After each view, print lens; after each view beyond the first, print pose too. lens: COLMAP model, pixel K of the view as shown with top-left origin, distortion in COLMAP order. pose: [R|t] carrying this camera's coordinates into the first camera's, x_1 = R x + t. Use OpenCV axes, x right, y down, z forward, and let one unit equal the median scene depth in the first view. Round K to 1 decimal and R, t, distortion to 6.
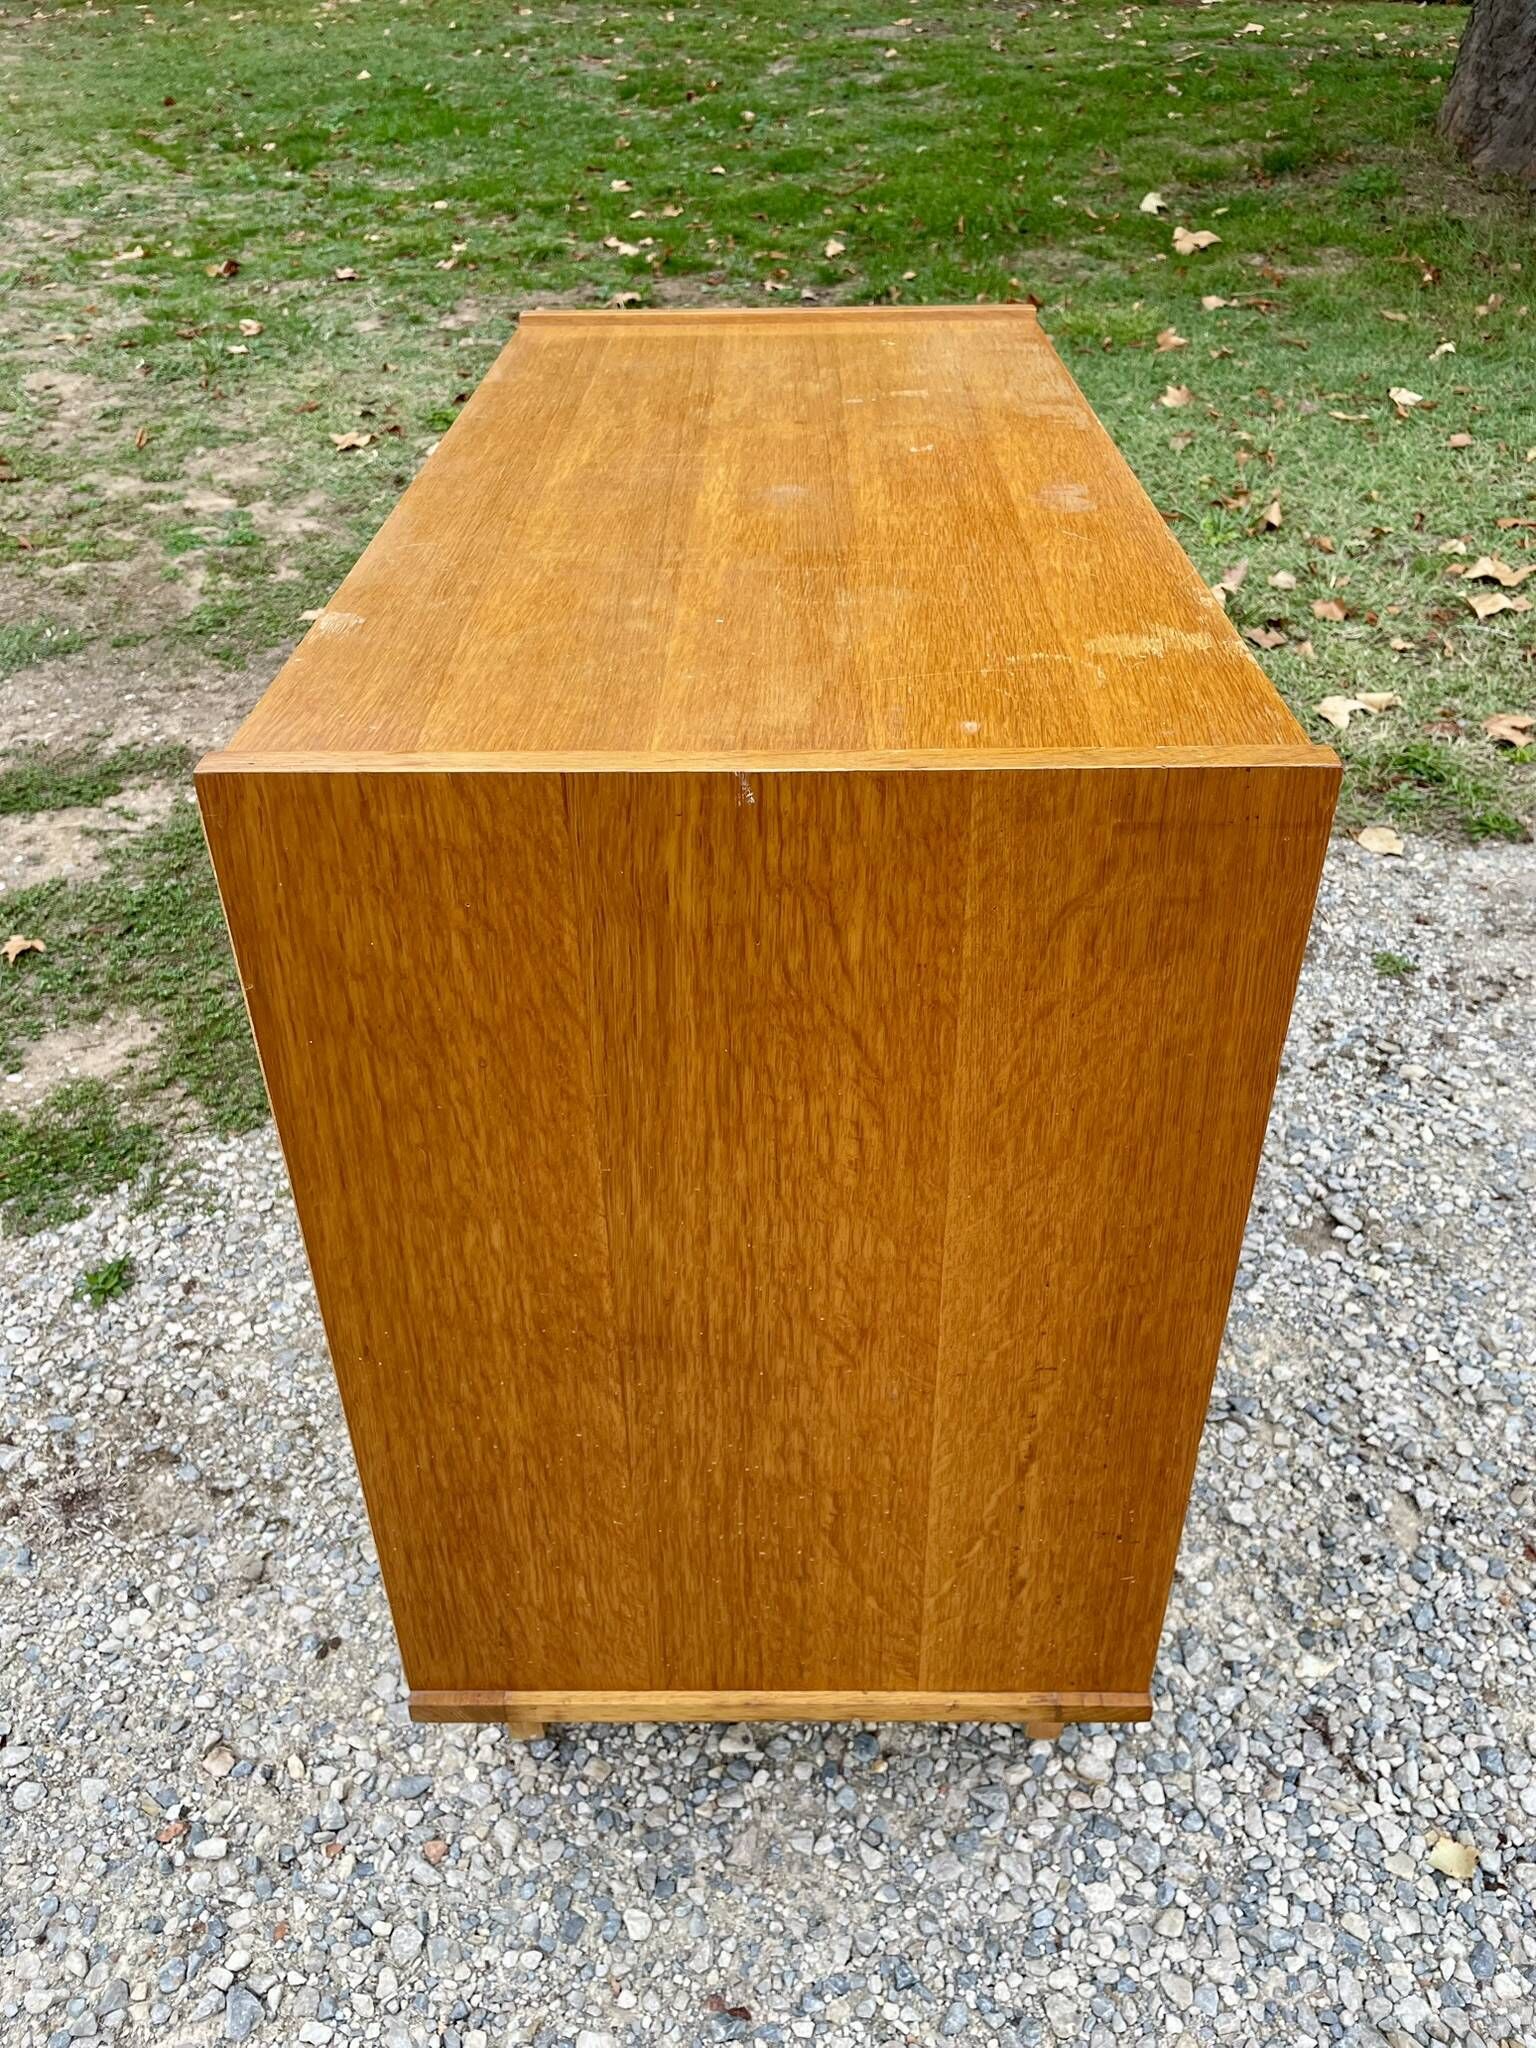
lens RADIAL K [[1554.8, 0, 771.1], [0, 1554.8, 1026.4], [0, 0, 1]] dist [0.081646, -0.112691]
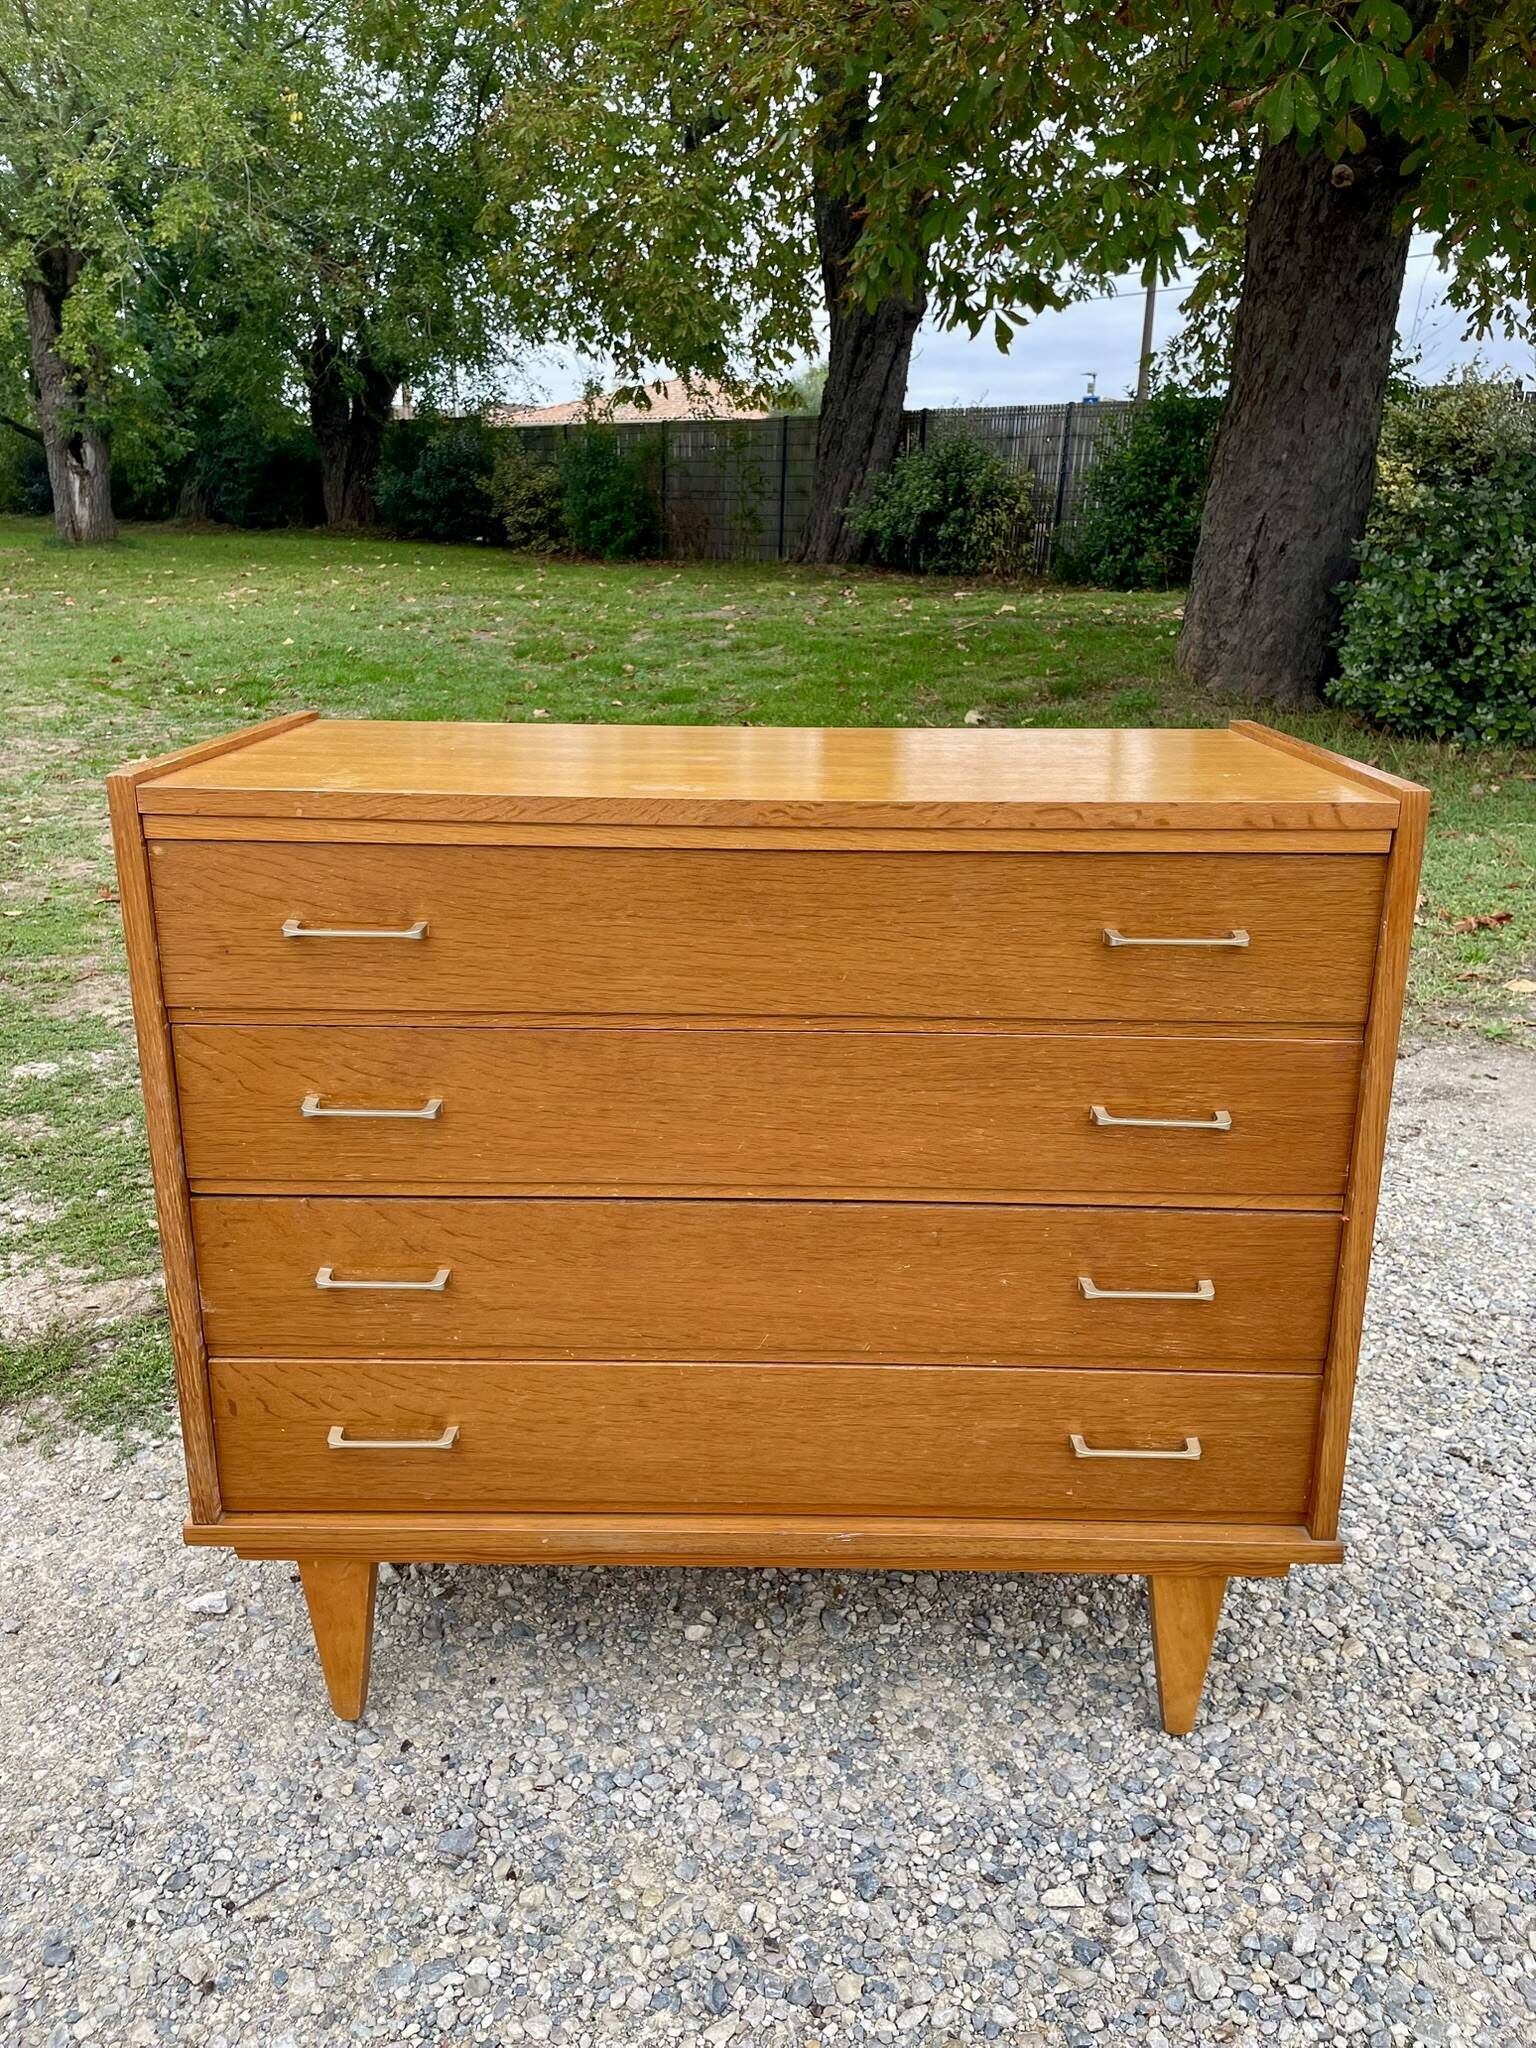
lens RADIAL K [[1558.0, 0, 770.0], [0, 1558.0, 1015.4], [0, 0, 1]] dist [0.077599, -0.103991]
pose [[0.990453, -0.034201, 0.133541, -0.149242], [0.075017, 0.946456, -0.313995, 0.141044], [-0.115652, 0.321015, 0.939986, -0.147181]]
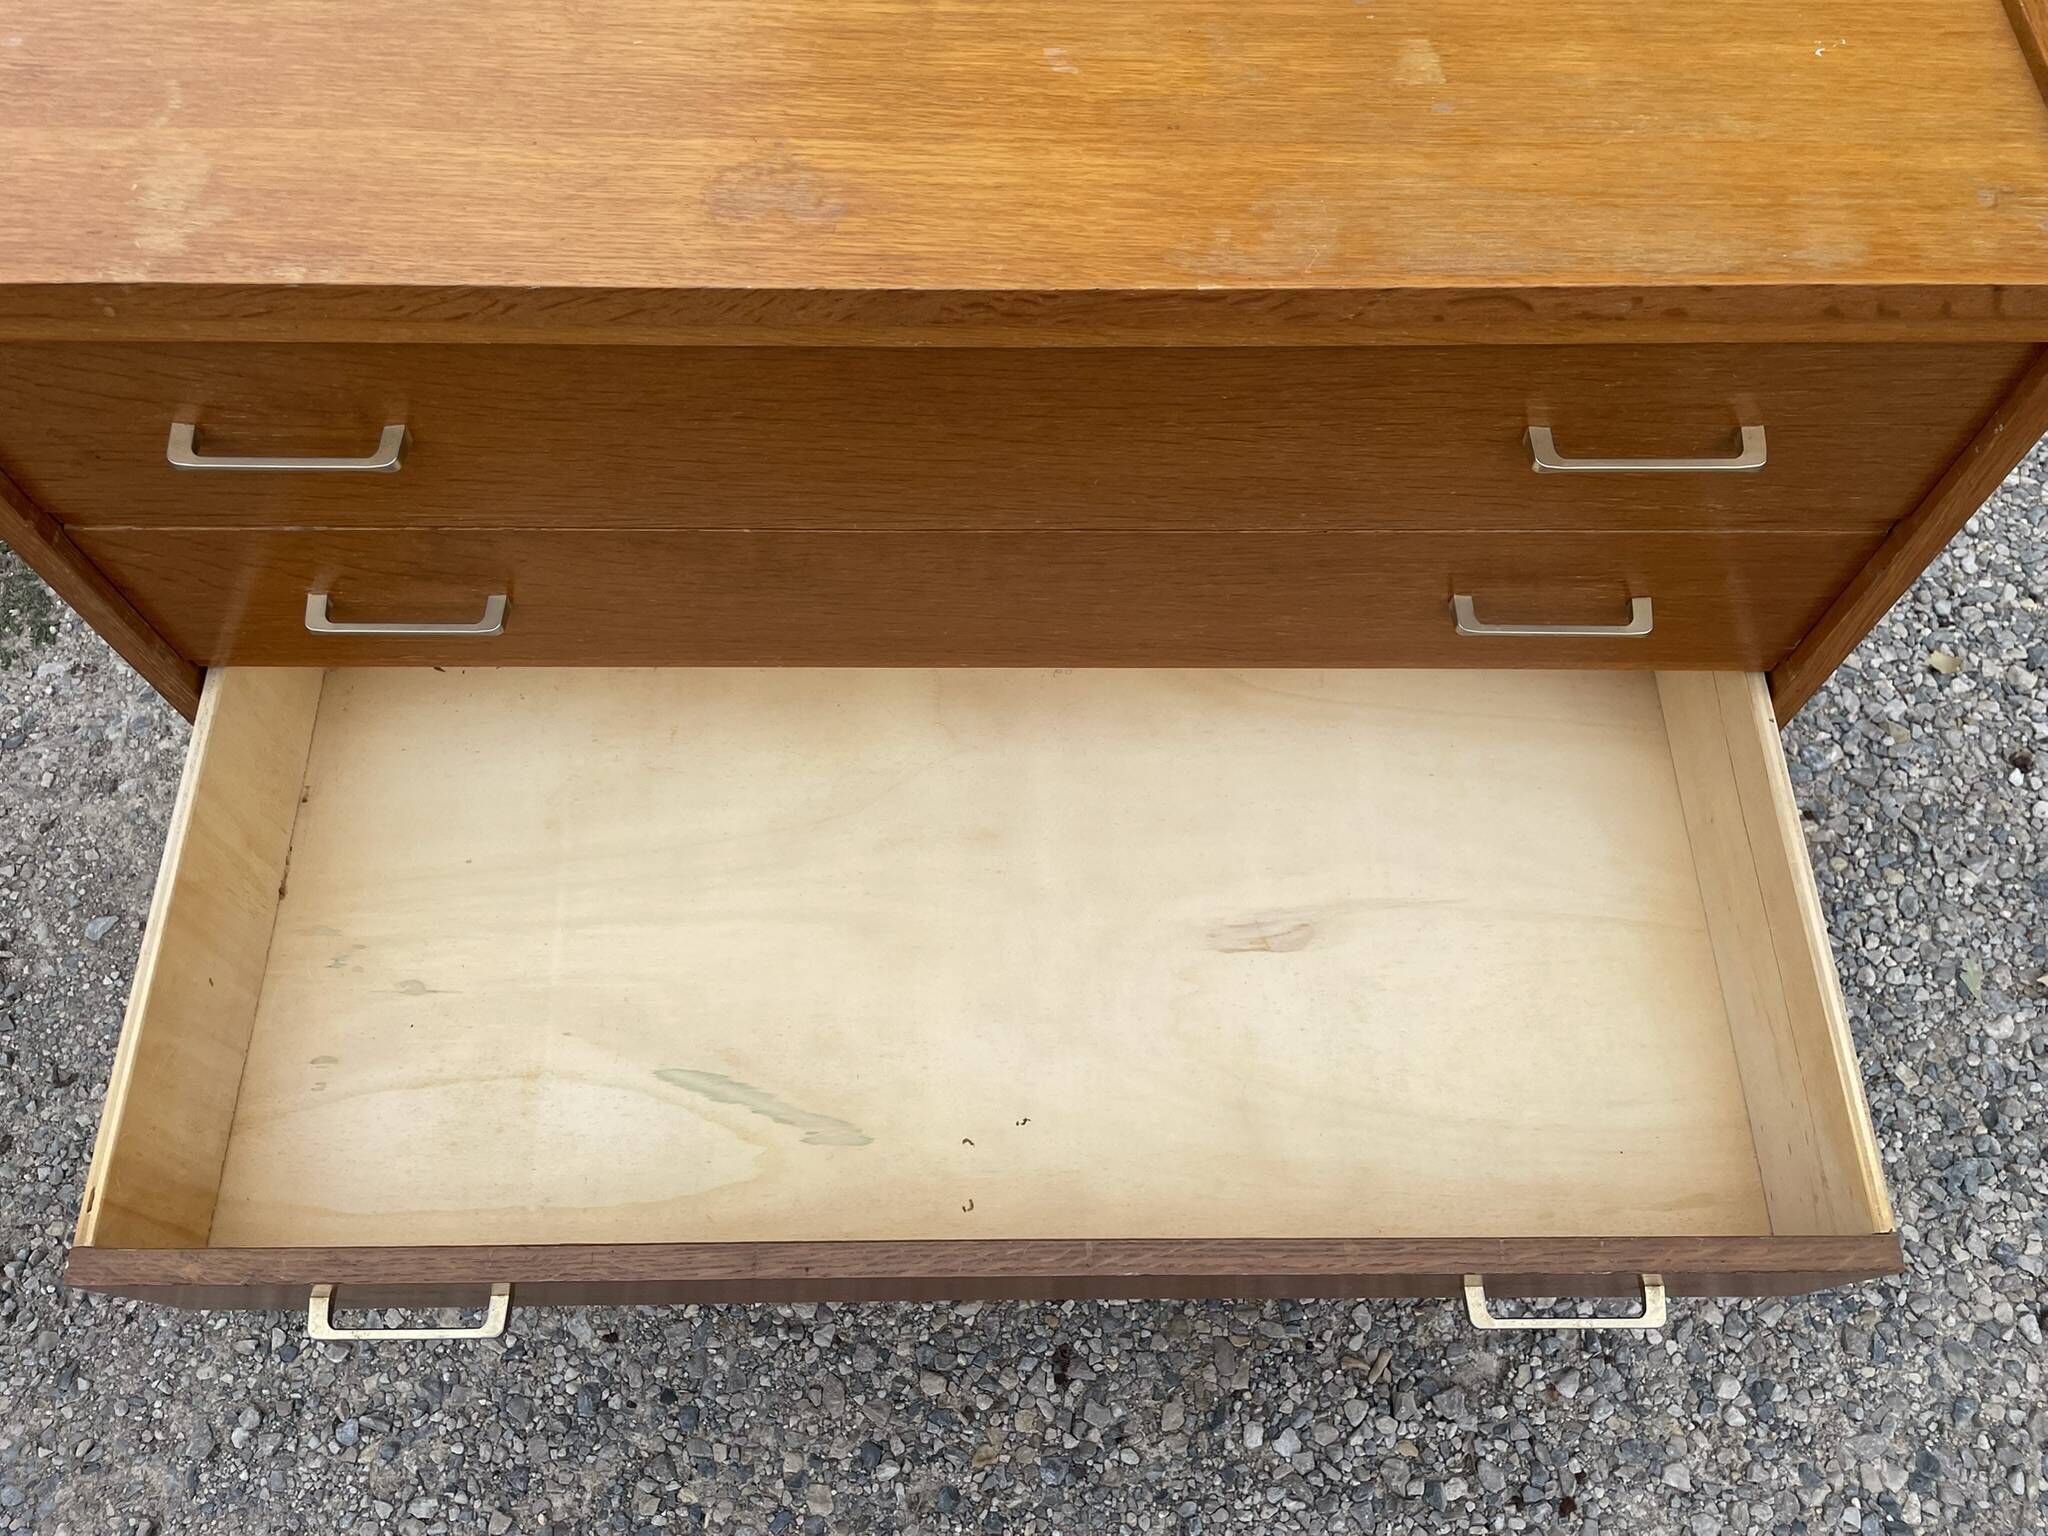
lens RADIAL K [[1558.0, 0, 1031.3], [0, 1558.0, 759.3], [0, 0, 1]] dist [0.077599, -0.103991]
pose [[0.989529, -0.131783, 0.058874, -0.118289], [0.090022, 0.882327, 0.461948, -0.016455], [-0.112823, -0.451810, 0.884951, -0.051240]]
